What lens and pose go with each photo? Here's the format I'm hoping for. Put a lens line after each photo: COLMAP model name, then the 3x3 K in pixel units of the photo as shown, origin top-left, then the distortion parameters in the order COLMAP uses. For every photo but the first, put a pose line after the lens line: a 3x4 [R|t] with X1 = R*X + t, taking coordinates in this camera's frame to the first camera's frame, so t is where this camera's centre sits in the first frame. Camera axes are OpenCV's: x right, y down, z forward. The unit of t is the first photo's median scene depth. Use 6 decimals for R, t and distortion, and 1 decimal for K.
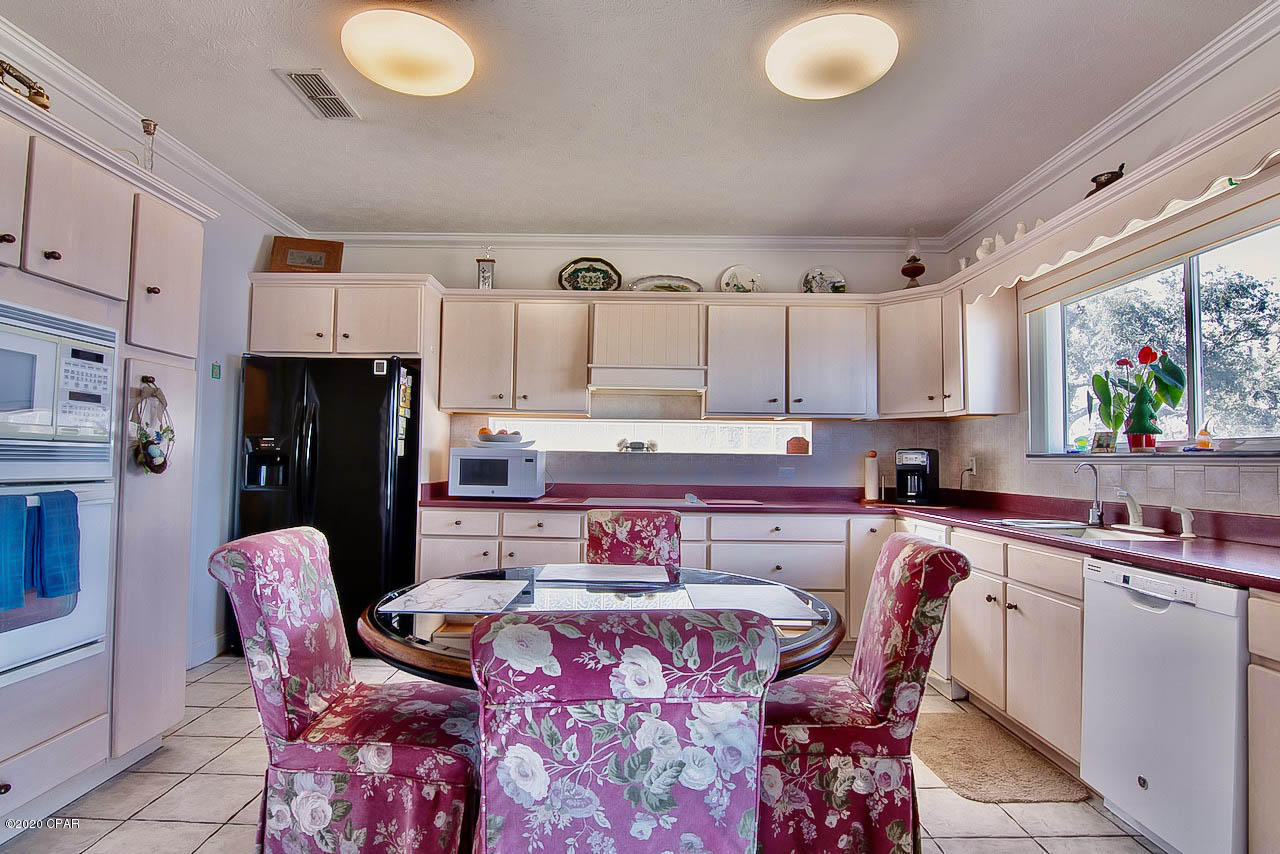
lens RADIAL K [[659.0, 0, 633.8], [0, 659.0, 432.9], [0, 0, 1]] dist [-0.005753, -0.001137]
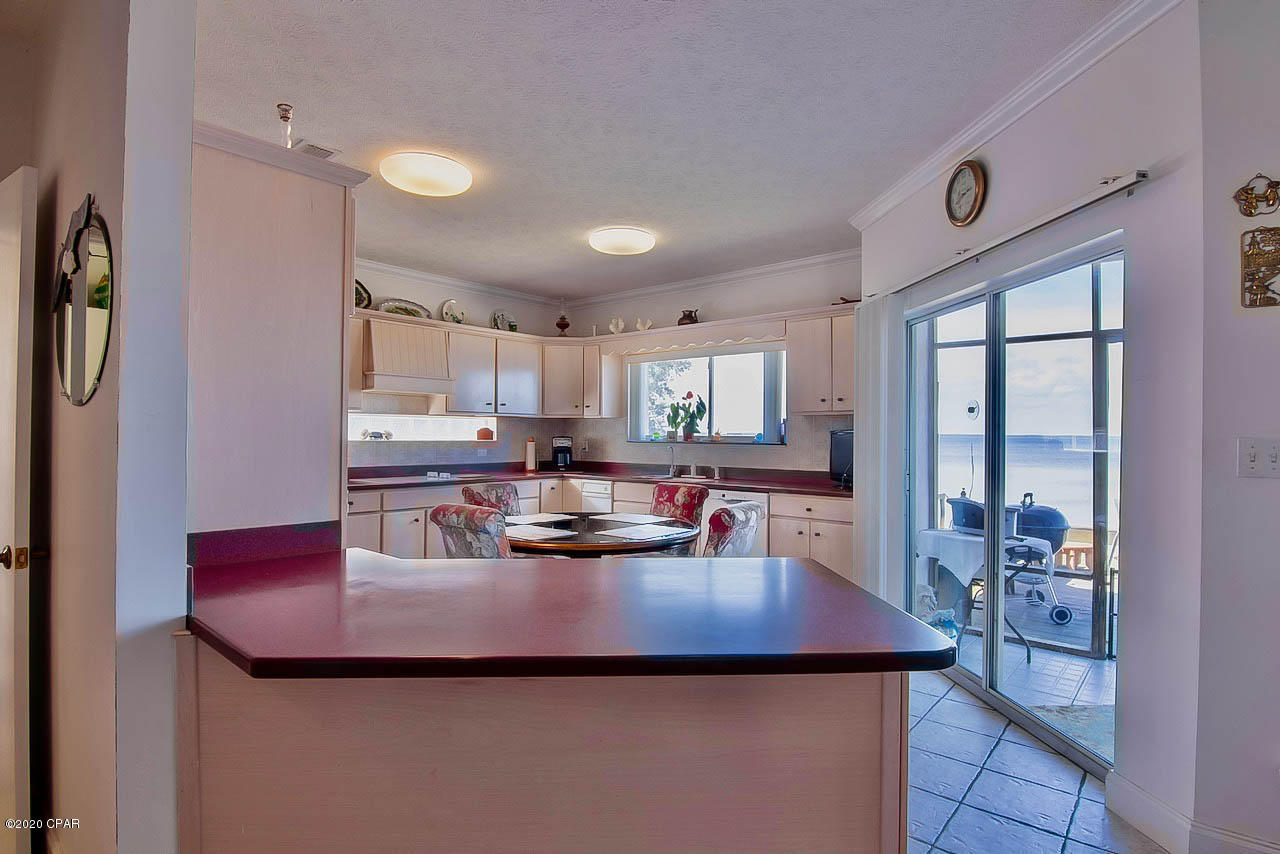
lens RADIAL K [[659.0, 0, 637.2], [0, 659.0, 436.9], [0, 0, 1]] dist [-0.005753, -0.001137]
pose [[0.642711, -0.010839, 0.766032, -0.688214], [-0.030682, 0.998734, 0.039874, -0.045482], [-0.765494, -0.049131, 0.641565, -0.177245]]
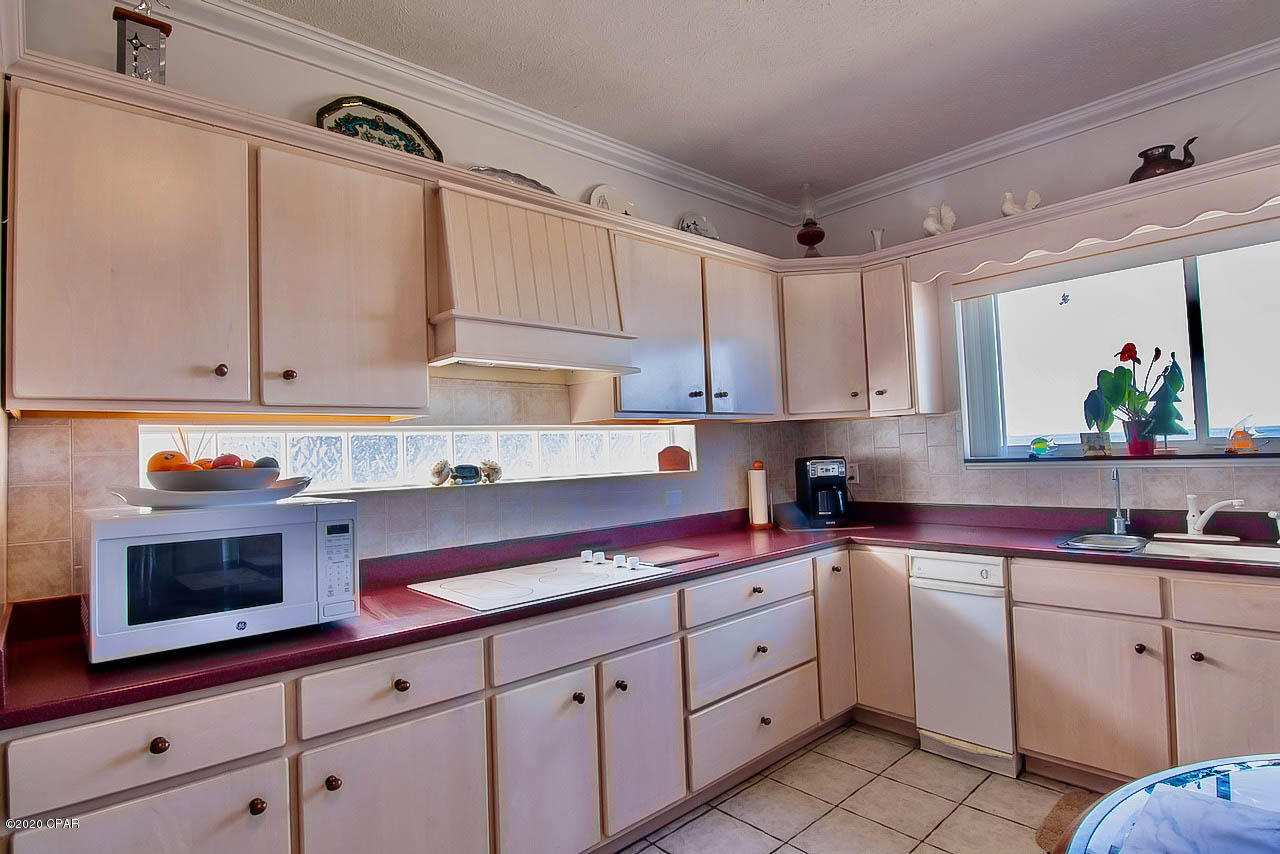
lens RADIAL K [[659.0, 0, 626.5], [0, 659.0, 429.4], [0, 0, 1]] dist [-0.005753, -0.001137]
pose [[0.741633, -0.017681, 0.670573, -0.290012], [0.021699, 0.999762, 0.002362, -0.016615], [-0.670455, 0.012799, 0.741840, 0.556975]]
